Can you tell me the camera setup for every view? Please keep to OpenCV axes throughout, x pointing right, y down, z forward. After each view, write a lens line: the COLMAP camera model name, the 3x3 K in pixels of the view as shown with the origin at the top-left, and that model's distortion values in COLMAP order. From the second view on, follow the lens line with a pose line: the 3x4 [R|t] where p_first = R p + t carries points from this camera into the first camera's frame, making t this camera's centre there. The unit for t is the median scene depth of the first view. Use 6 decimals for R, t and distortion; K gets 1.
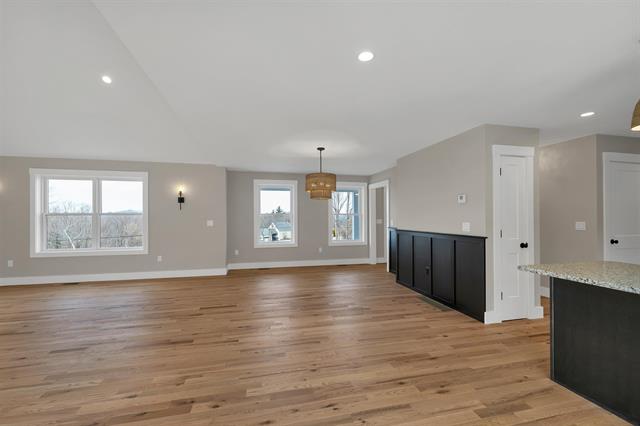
lens RADIAL K [[269.8, 0, 320.1], [0, 269.8, 215.8], [0, 0, 1]] dist [-0.000806, 0.000087]
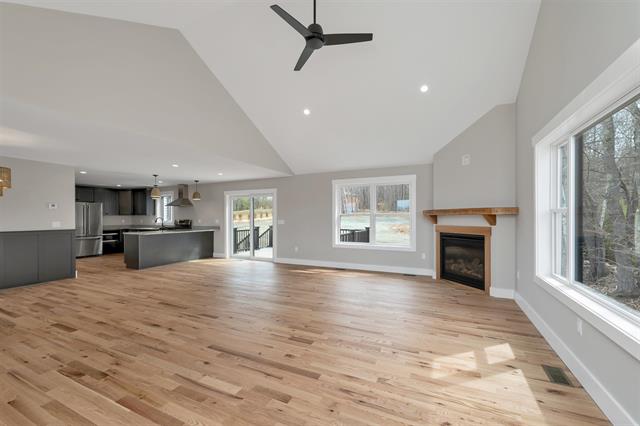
lens RADIAL K [[263.5, 0, 318.7], [0, 263.5, 215.6], [0, 0, 1]] dist [0.001823, 0.000210]
pose [[-0.775261, 0.007785, 0.631593, -1.634808], [0.002141, 0.999951, -0.009697, 0.009046], [-0.631637, -0.006166, -0.775240, 1.248999]]
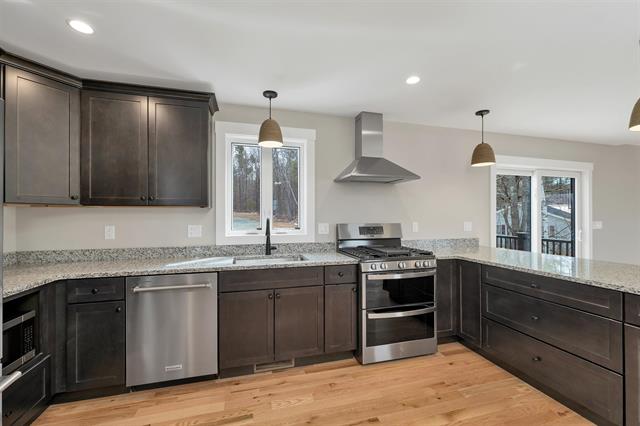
lens RADIAL K [[269.8, 0, 320.1], [0, 269.8, 215.8], [0, 0, 1]] dist [-0.000806, 0.000087]
pose [[-0.999357, 0.003627, -0.035677, 1.224930], [0.003982, 0.999943, -0.009887, 0.005079], [0.035640, -0.010023, -0.999314, 0.932297]]
